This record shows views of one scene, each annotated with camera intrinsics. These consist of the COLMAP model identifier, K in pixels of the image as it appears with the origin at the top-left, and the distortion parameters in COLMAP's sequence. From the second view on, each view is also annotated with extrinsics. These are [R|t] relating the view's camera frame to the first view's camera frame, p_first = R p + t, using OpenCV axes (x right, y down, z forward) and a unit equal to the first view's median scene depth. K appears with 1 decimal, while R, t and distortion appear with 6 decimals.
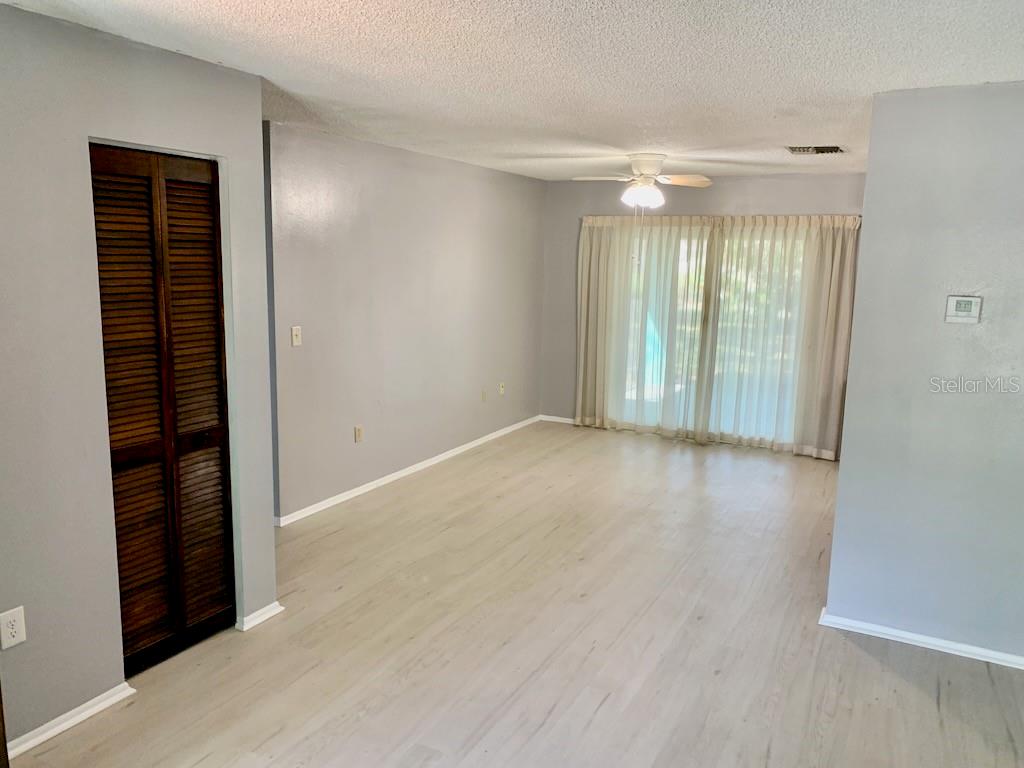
lens RADIAL K [[773.7, 0, 521.0], [0, 773.7, 372.4], [0, 0, 1]] dist [0.035512, -0.045835]
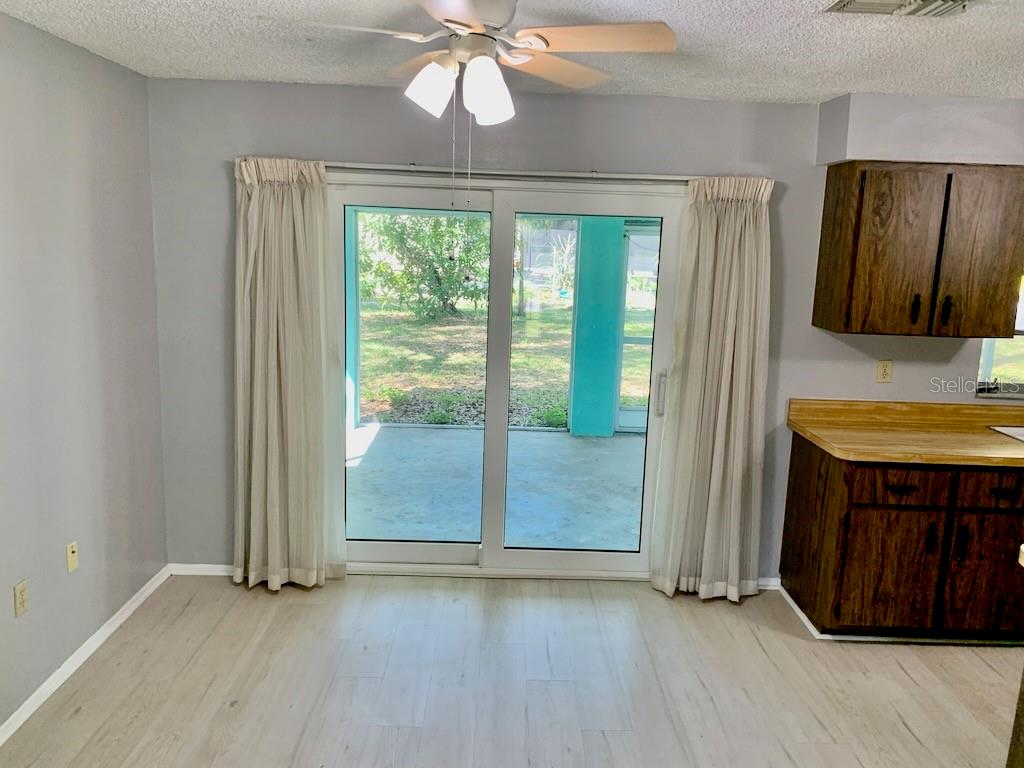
lens RADIAL K [[773.7, 0, 521.0], [0, 773.7, 372.4], [0, 0, 1]] dist [0.035512, -0.045835]
pose [[0.877580, -0.071843, 0.474016, -0.011634], [0.057212, 0.997337, 0.045239, -0.191471], [-0.476004, -0.012581, 0.879353, 1.178136]]
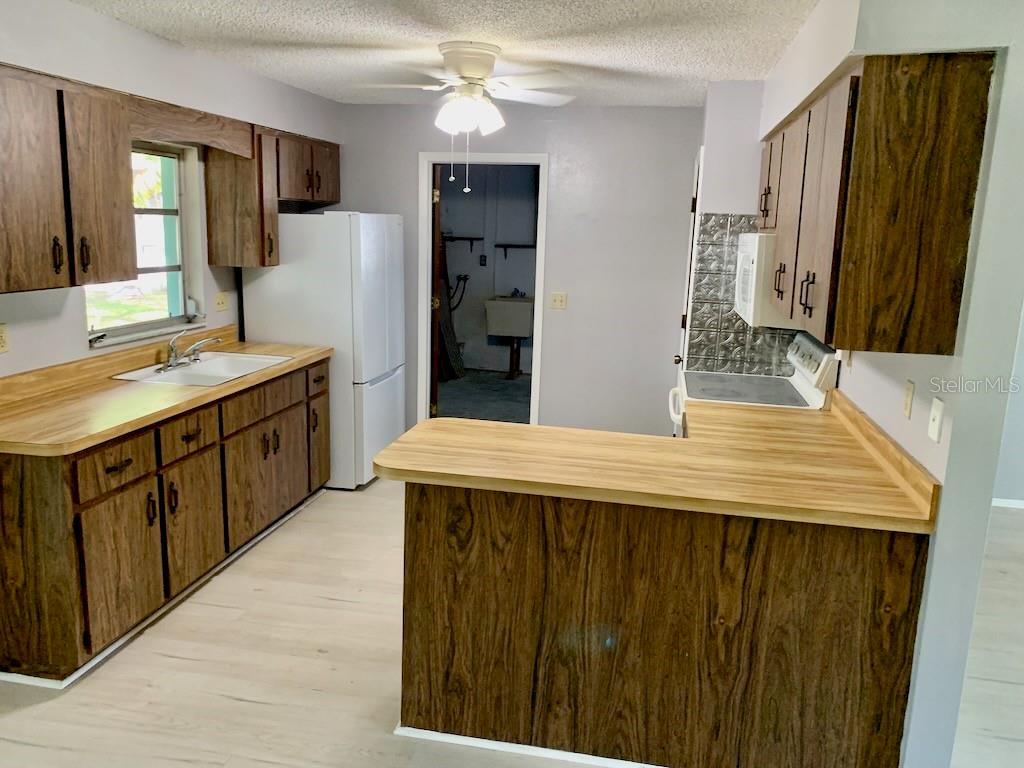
lens RADIAL K [[773.7, 0, 521.0], [0, 773.7, 372.4], [0, 0, 1]] dist [0.035512, -0.045835]
pose [[-0.294591, -0.213250, 0.931526, -0.021660], [0.106642, 0.961359, 0.253804, -0.240157], [-0.949654, 0.174108, -0.260466, 1.627025]]
